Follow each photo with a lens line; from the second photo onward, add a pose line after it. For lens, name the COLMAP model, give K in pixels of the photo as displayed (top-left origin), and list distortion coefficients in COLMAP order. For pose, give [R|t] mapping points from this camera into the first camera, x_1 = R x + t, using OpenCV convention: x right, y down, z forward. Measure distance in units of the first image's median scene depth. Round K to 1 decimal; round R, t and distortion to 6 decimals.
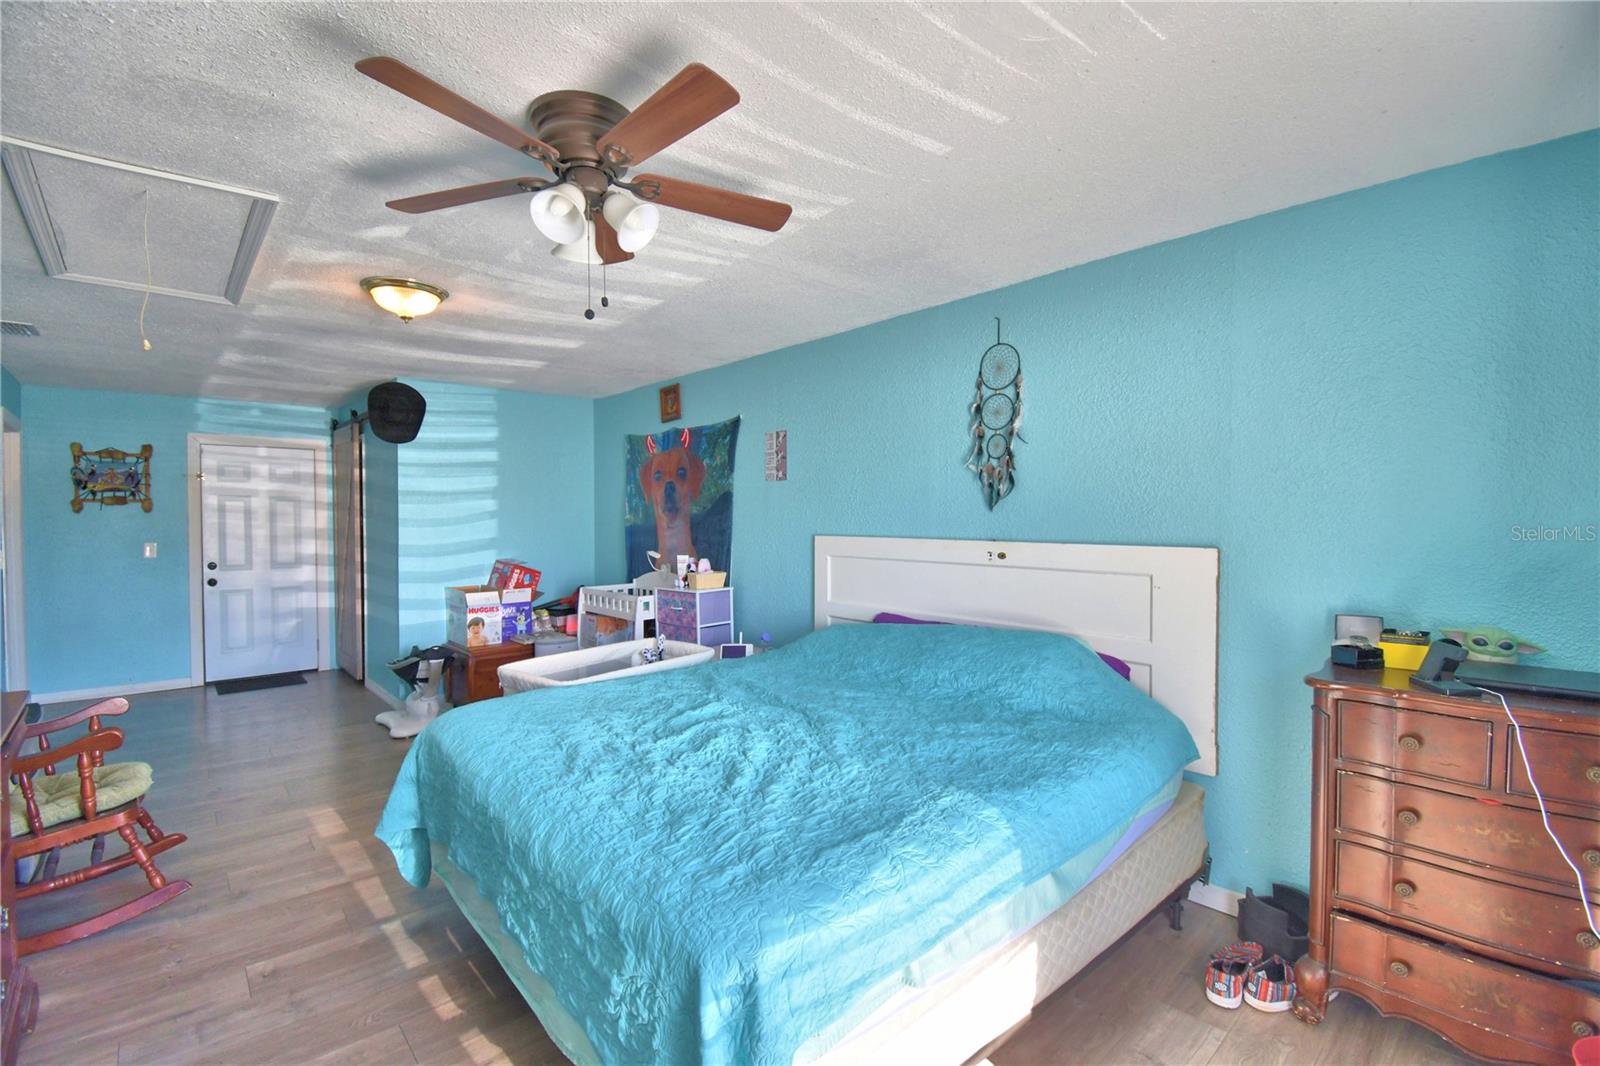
lens RADIAL K [[701.2, 0, 792.5], [0, 701.2, 530.7], [0, 0, 1]] dist [0.008696, -0.015530]
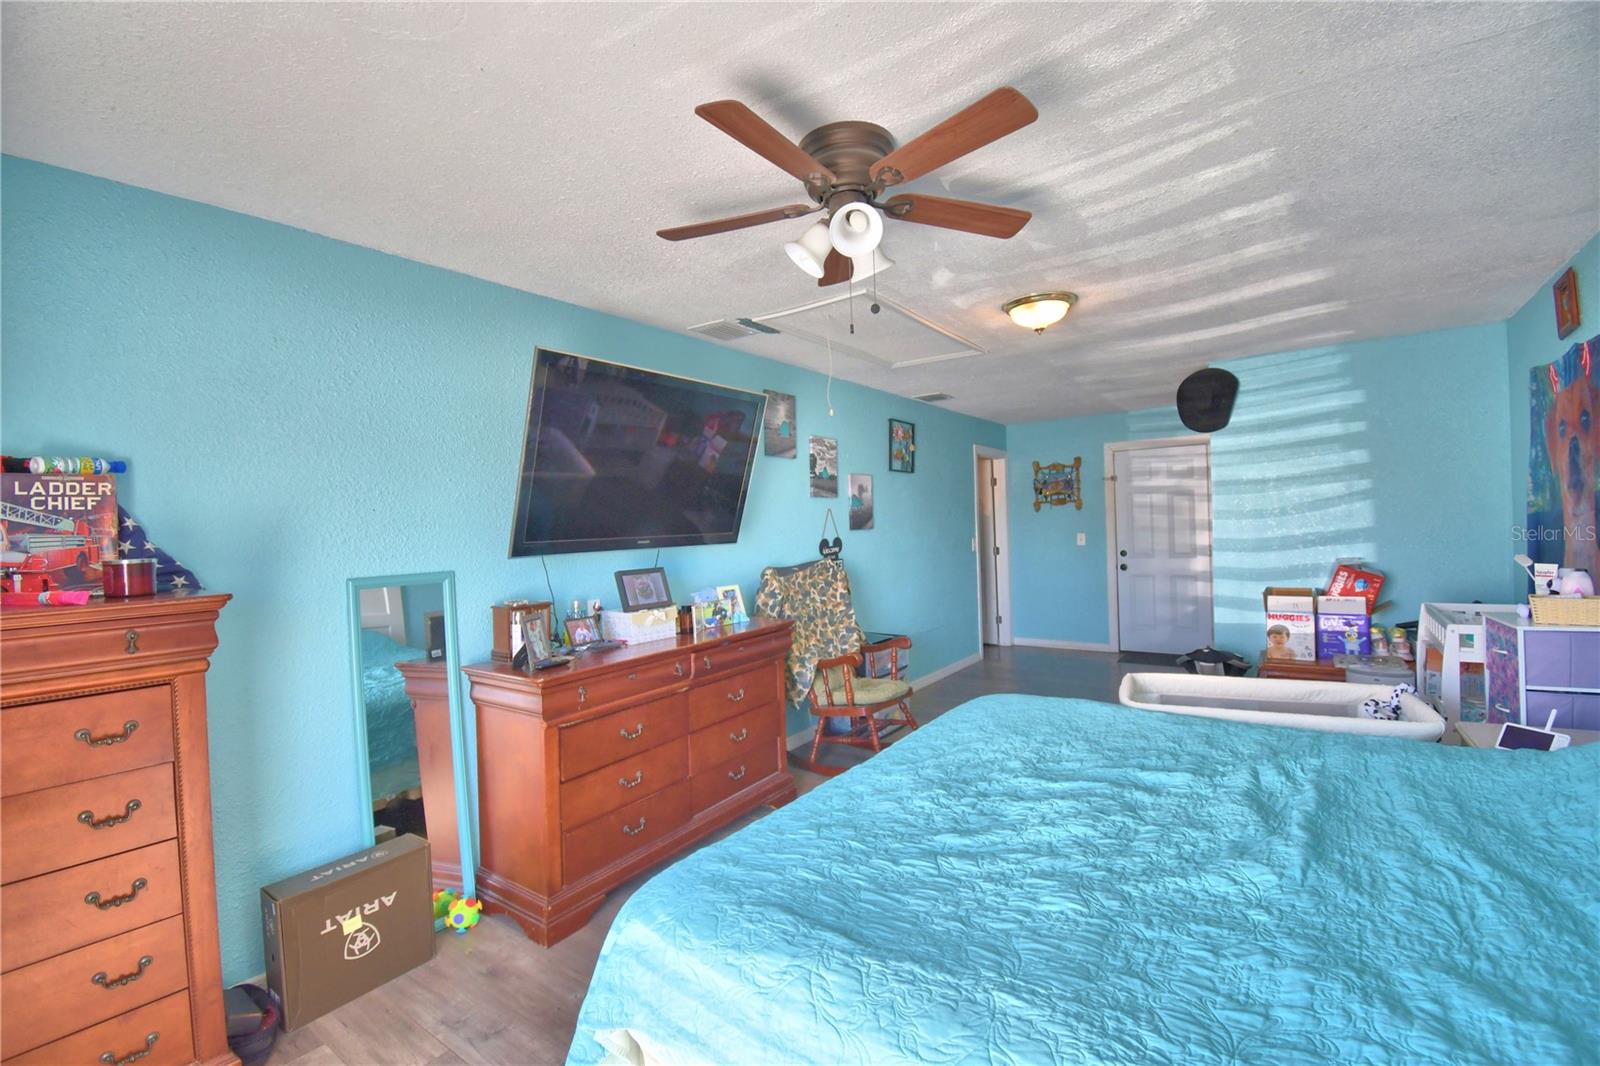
lens RADIAL K [[701.2, 0, 792.3], [0, 701.2, 534.1], [0, 0, 1]] dist [0.008696, -0.015530]
pose [[0.200492, 0.009264, -0.979652, 0.256325], [0.013393, 0.999836, 0.012195, -0.004633], [0.979604, -0.015565, 0.200335, 0.243479]]
